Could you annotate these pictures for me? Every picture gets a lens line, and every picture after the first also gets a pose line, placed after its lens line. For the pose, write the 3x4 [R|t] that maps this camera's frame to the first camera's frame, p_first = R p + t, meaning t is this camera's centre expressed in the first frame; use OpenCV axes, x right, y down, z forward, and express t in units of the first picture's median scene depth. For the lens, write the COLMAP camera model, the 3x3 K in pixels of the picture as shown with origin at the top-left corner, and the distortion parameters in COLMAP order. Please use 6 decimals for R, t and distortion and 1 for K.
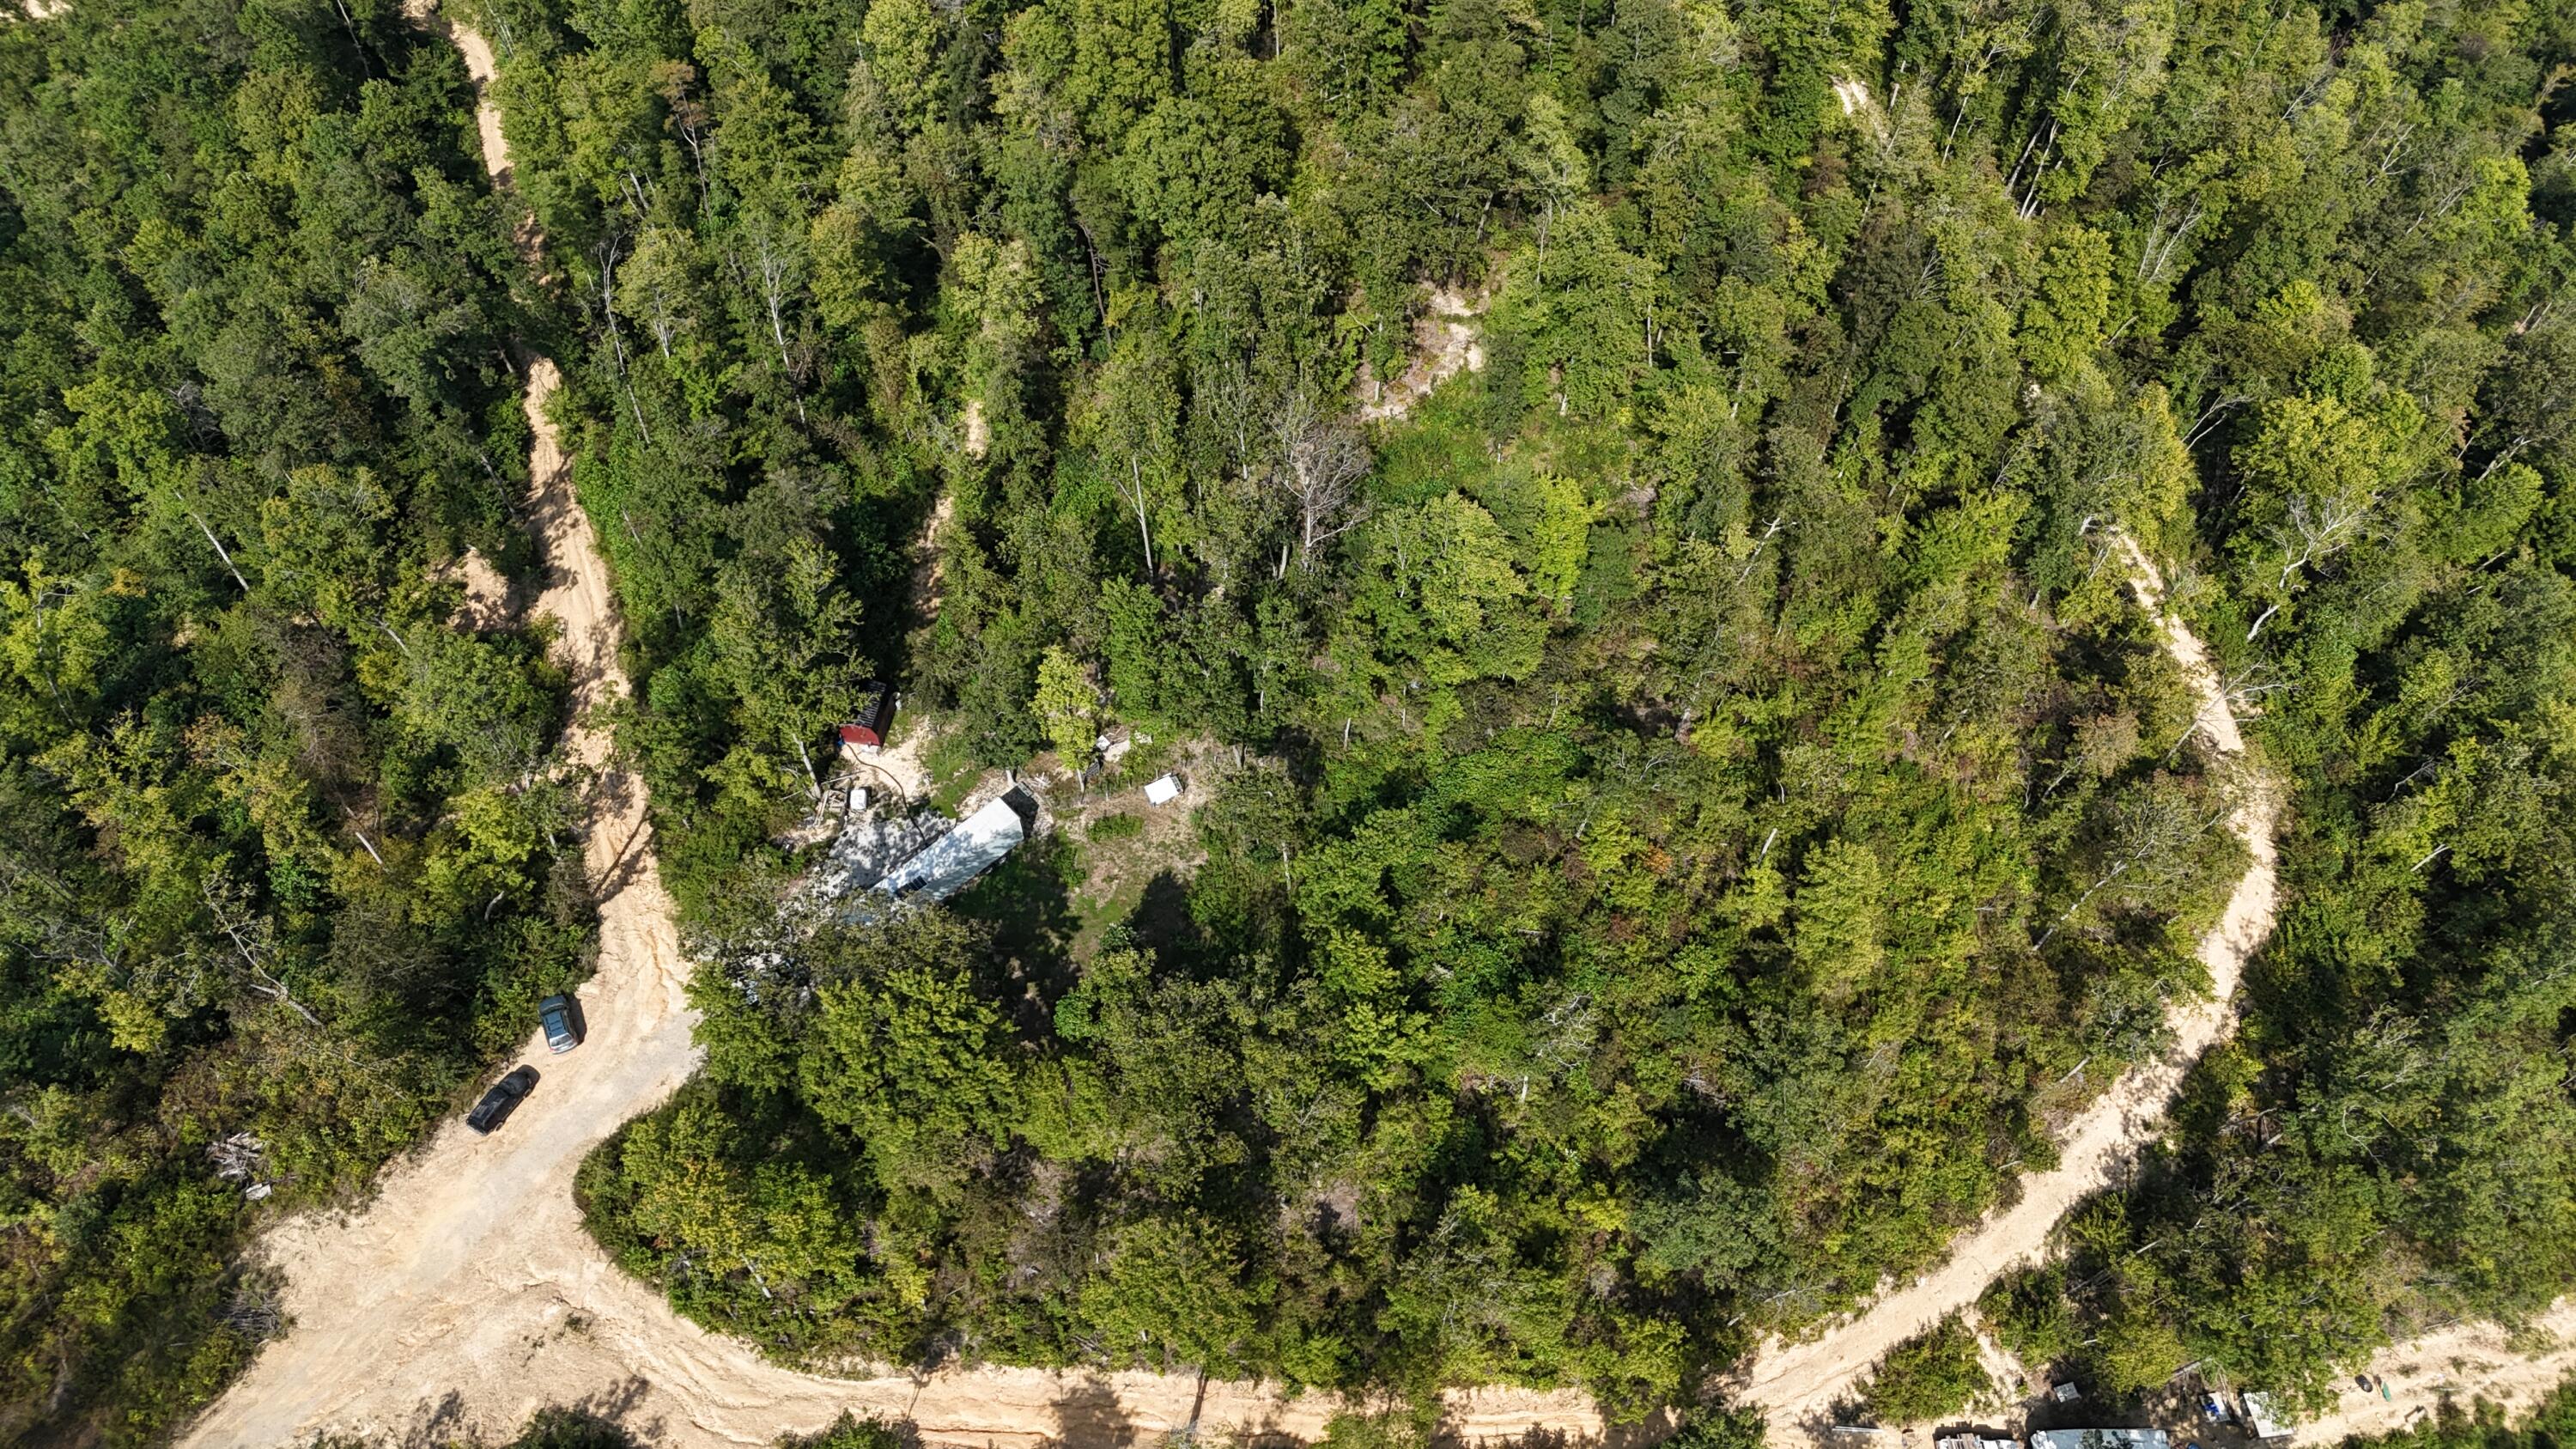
lens RADIAL K [[1845.9, 0, 1295.0], [0, 1845.9, 739.6], [0, 0, 1]] dist [0.083697, -0.090913]
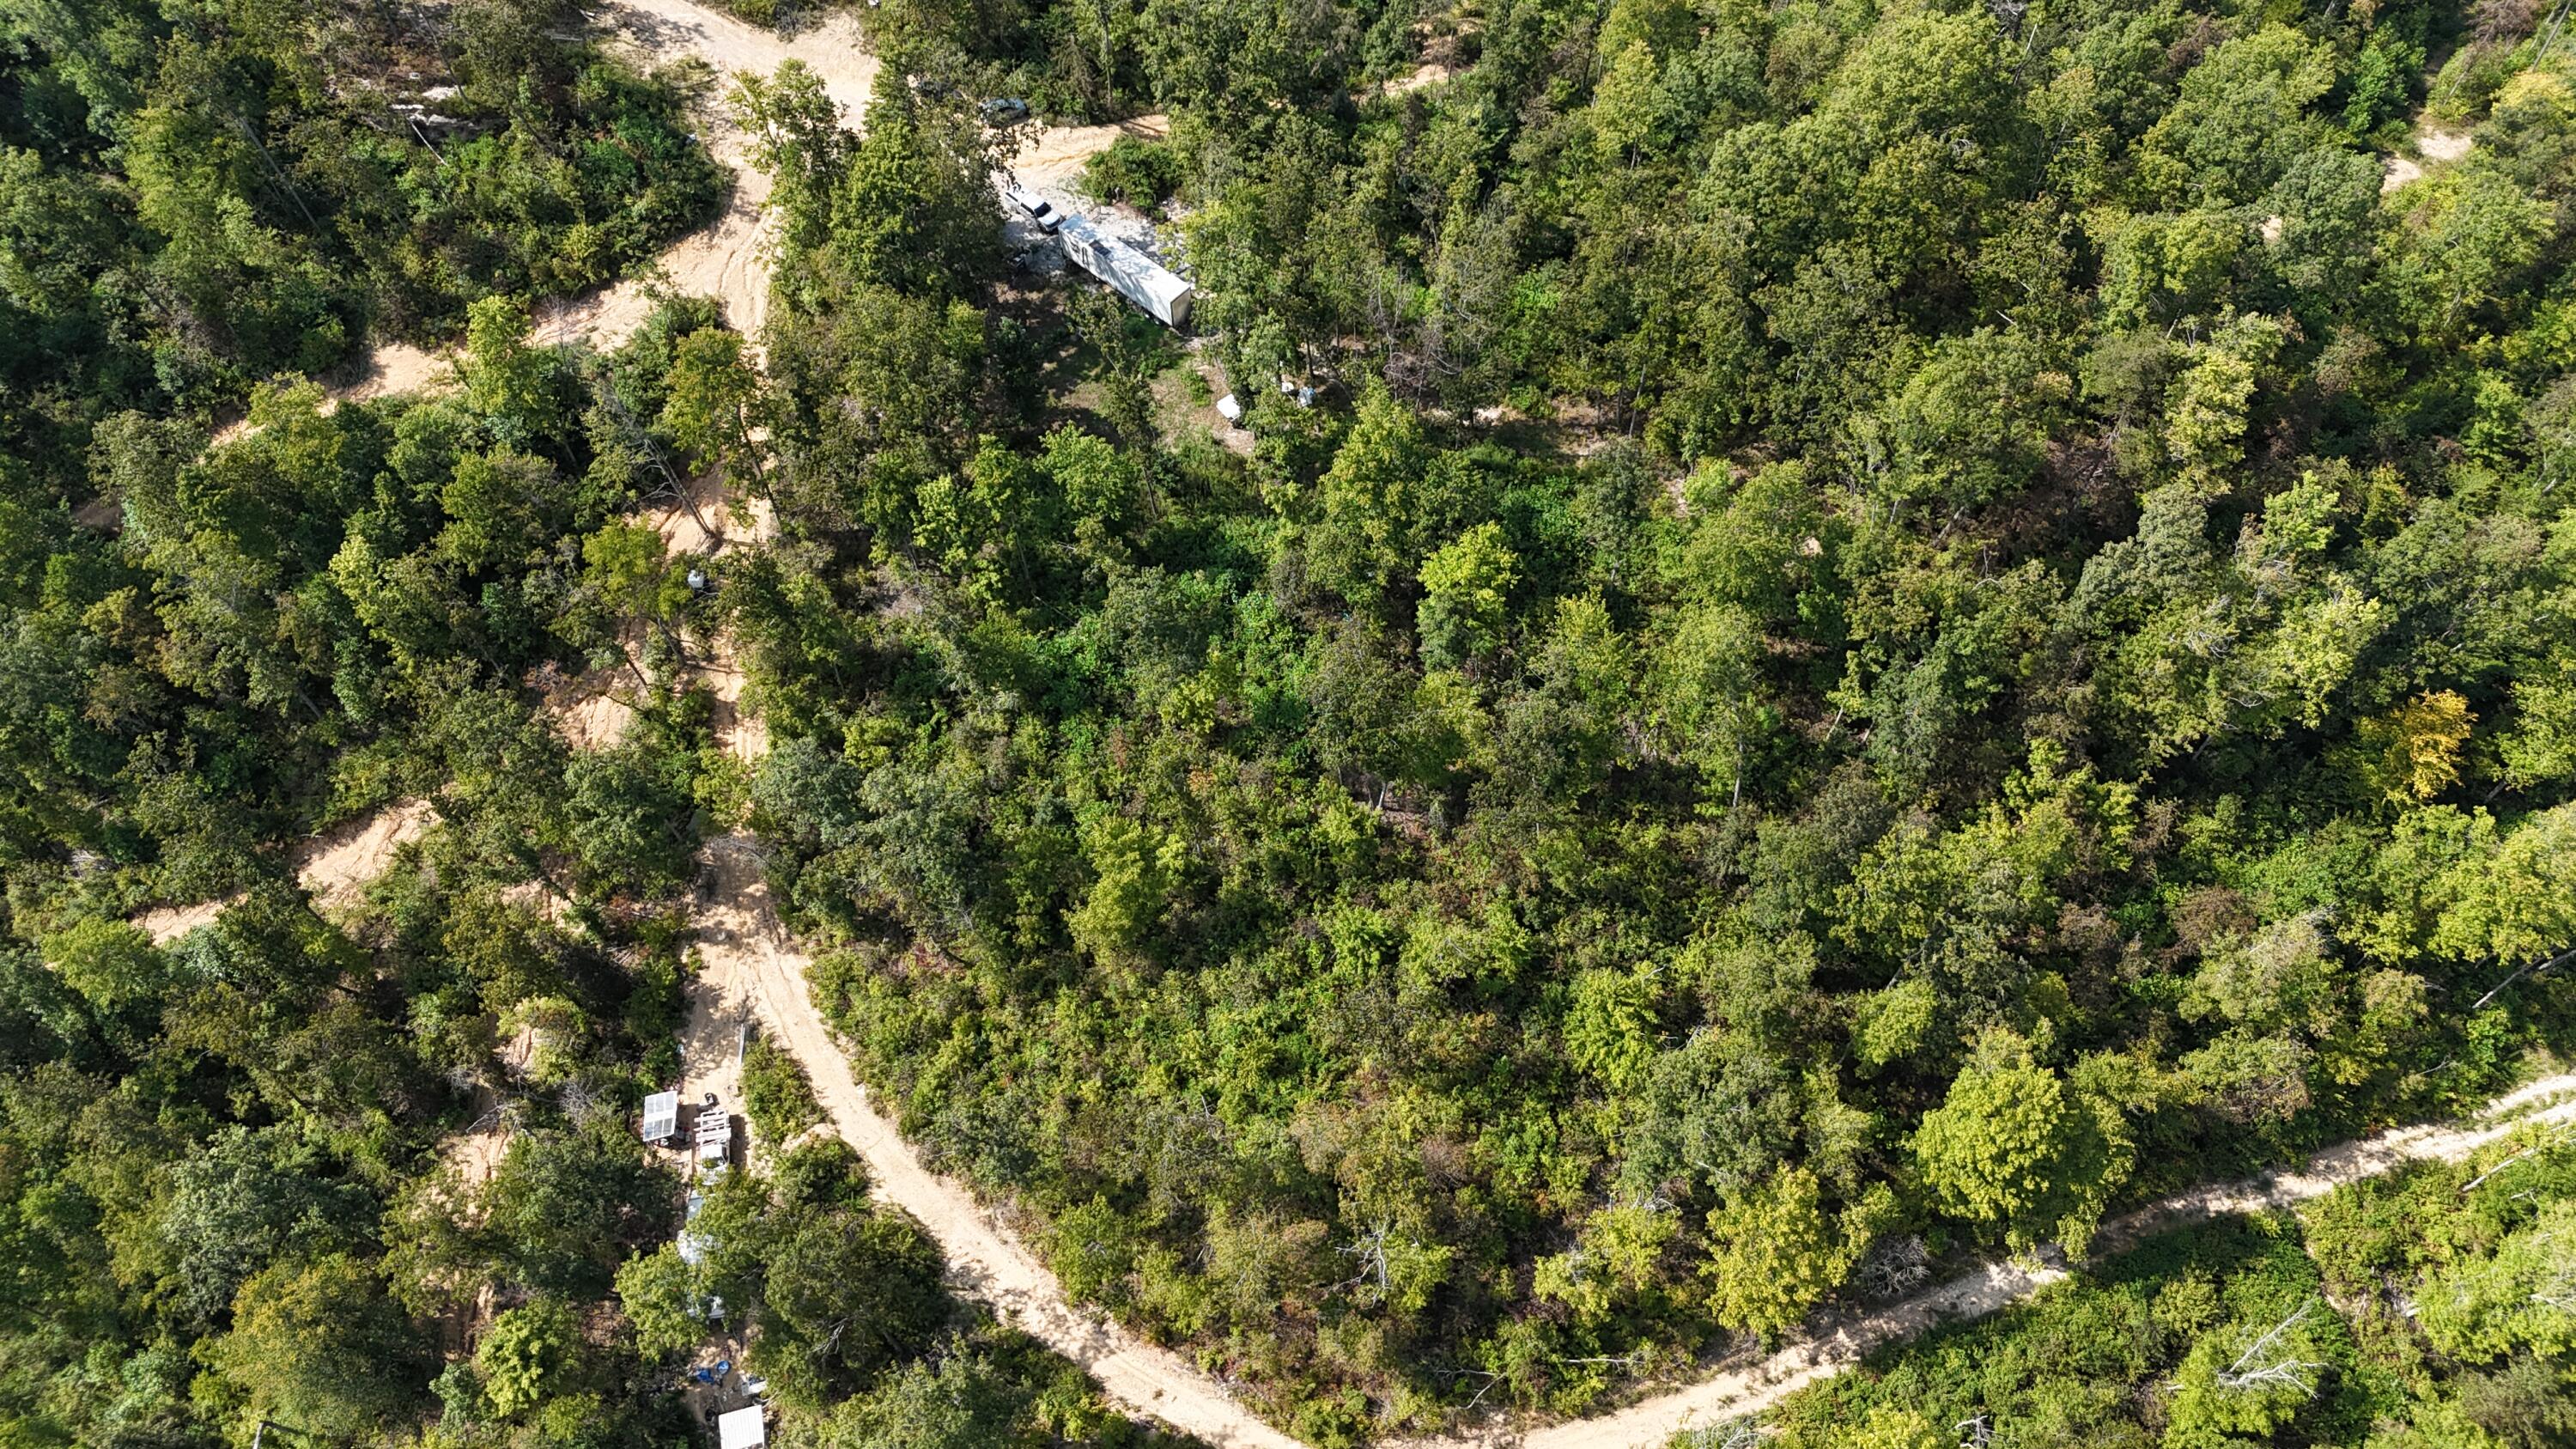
lens RADIAL K [[1845.9, 0, 1295.0], [0, 1845.9, 739.6], [0, 0, 1]] dist [0.083697, -0.090913]
pose [[0.108093, 0.835884, -0.538158, 0.734454], [-0.827515, 0.375651, 0.417259, -0.413600], [0.550940, 0.400231, 0.732312, 0.272638]]
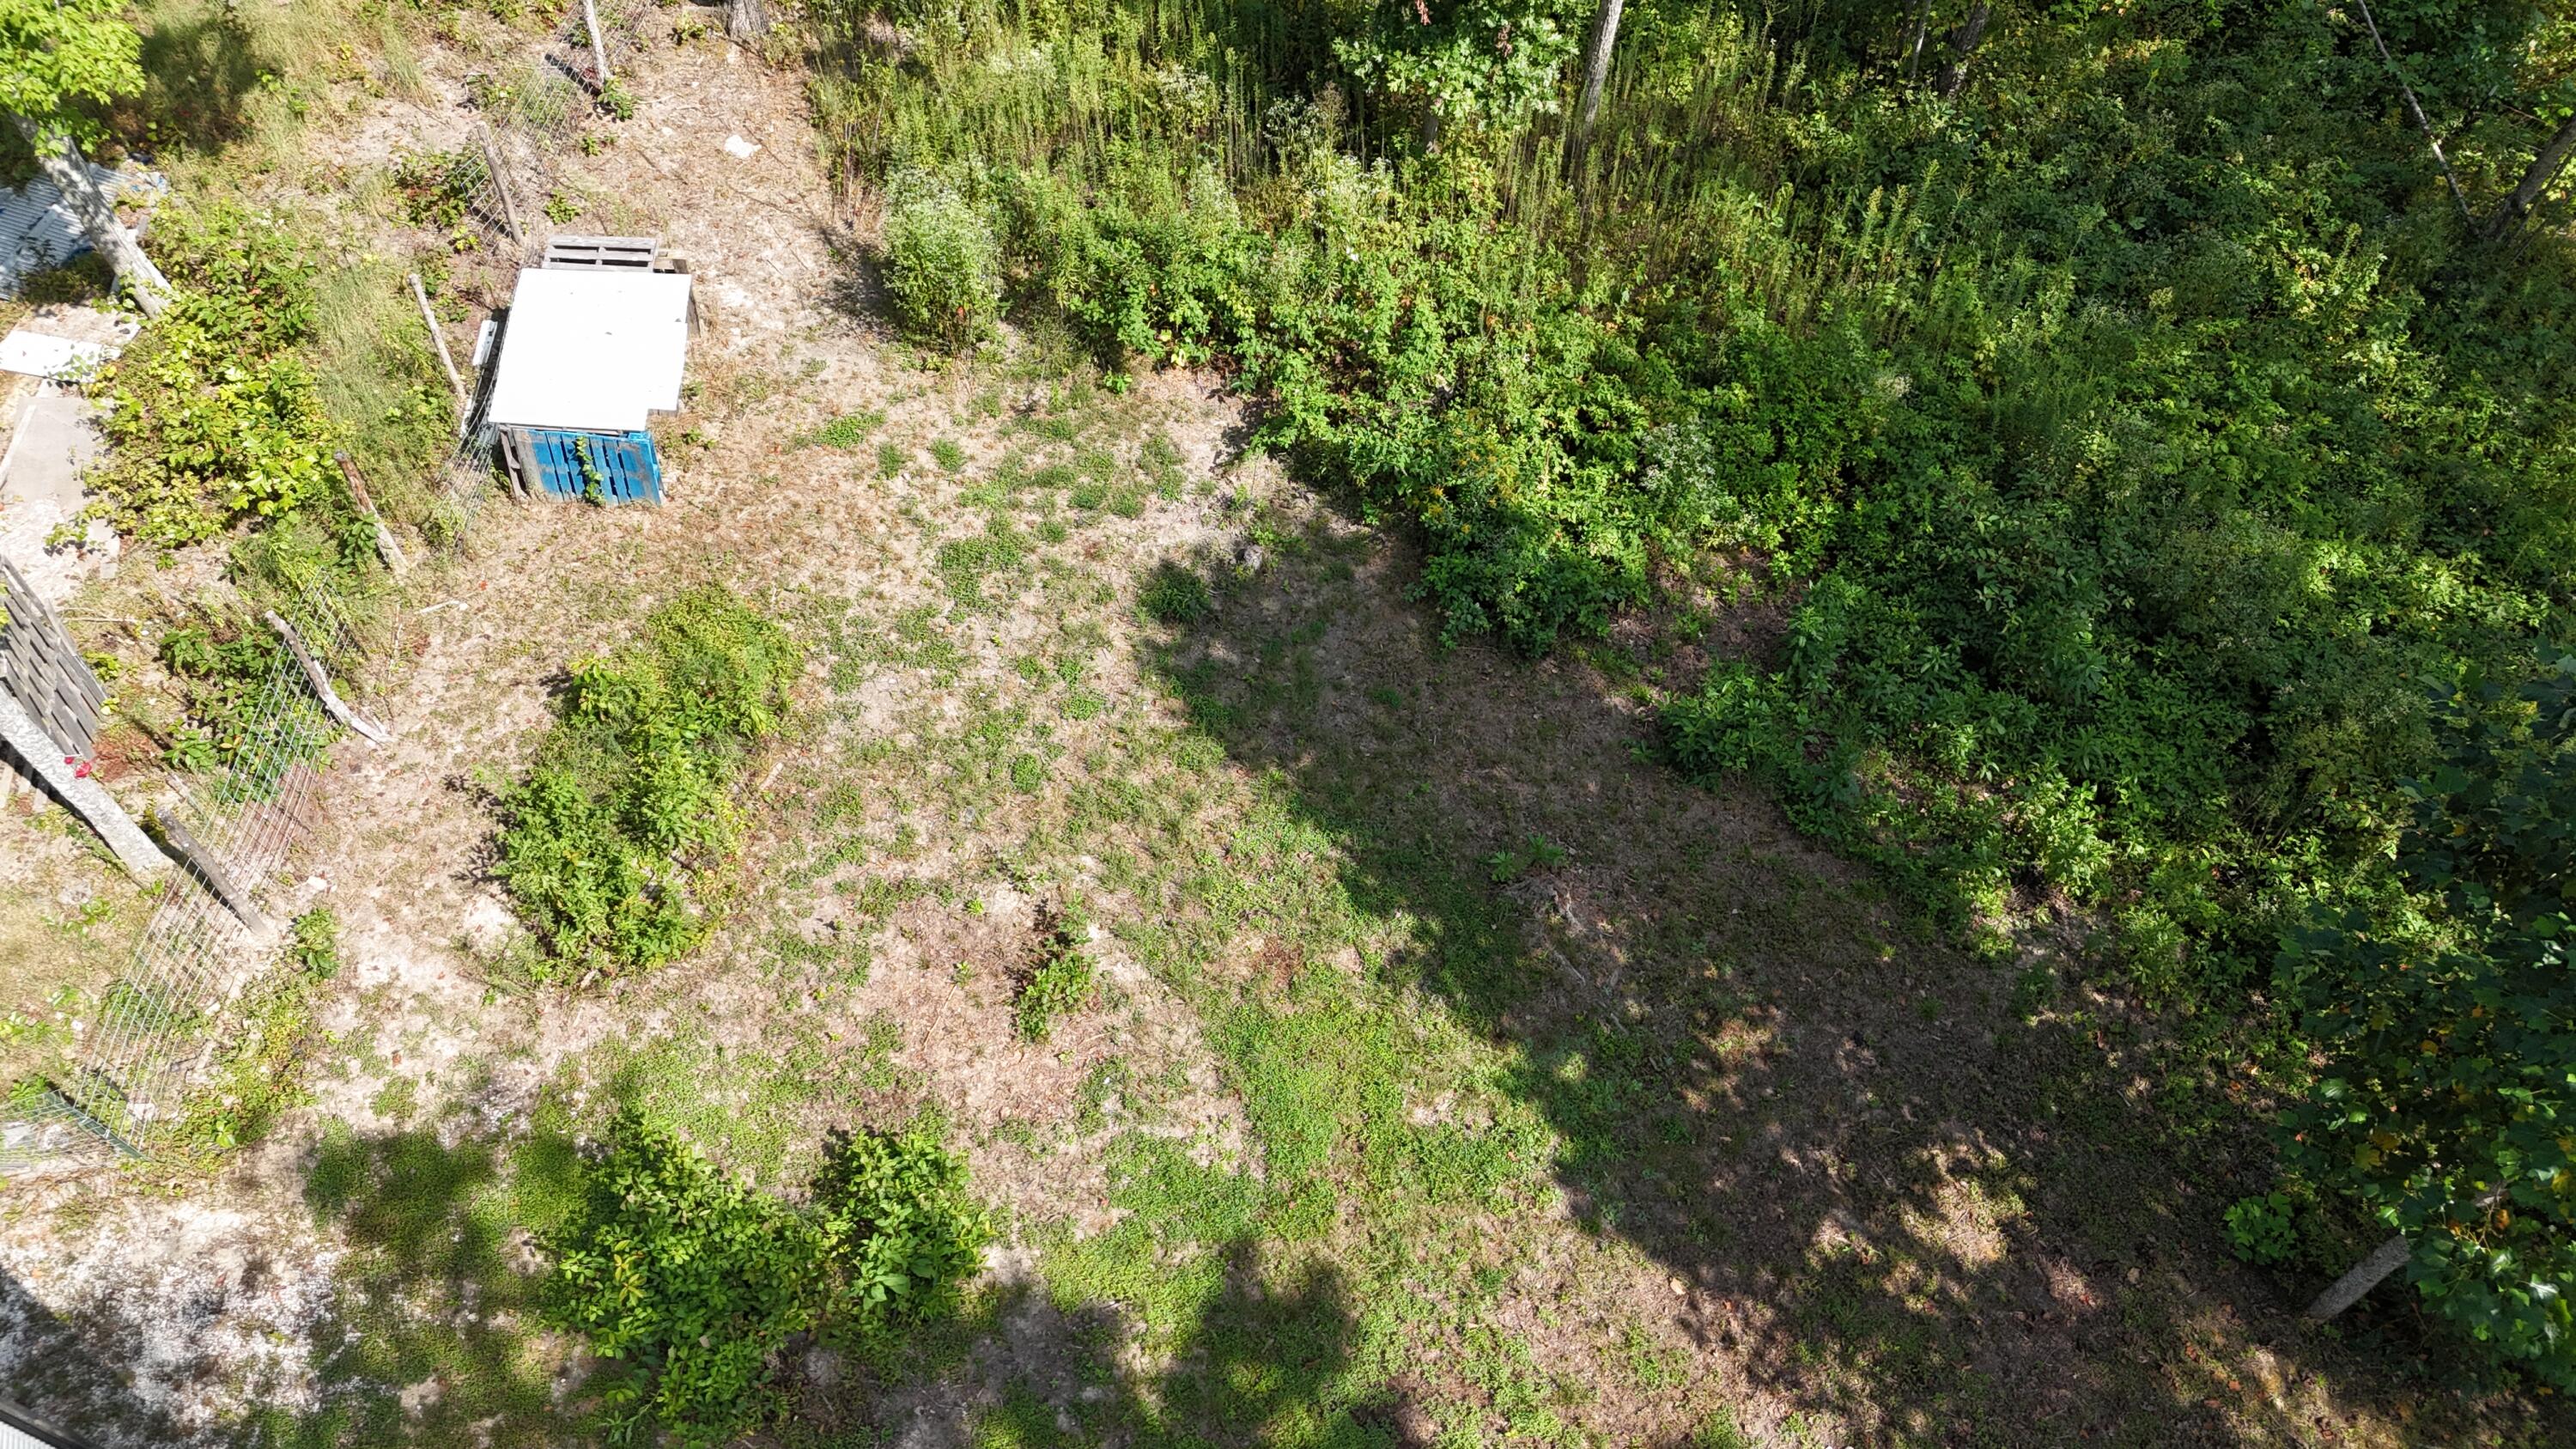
lens RADIAL K [[1845.9, 0, 1295.0], [0, 1845.9, 739.6], [0, 0, 1]] dist [0.083697, -0.090913]
pose [[0.404089, -0.761692, 0.506495, -0.142775], [0.771721, 0.581154, 0.258278, 0.048743], [-0.491079, 0.286505, 0.822652, 0.893359]]
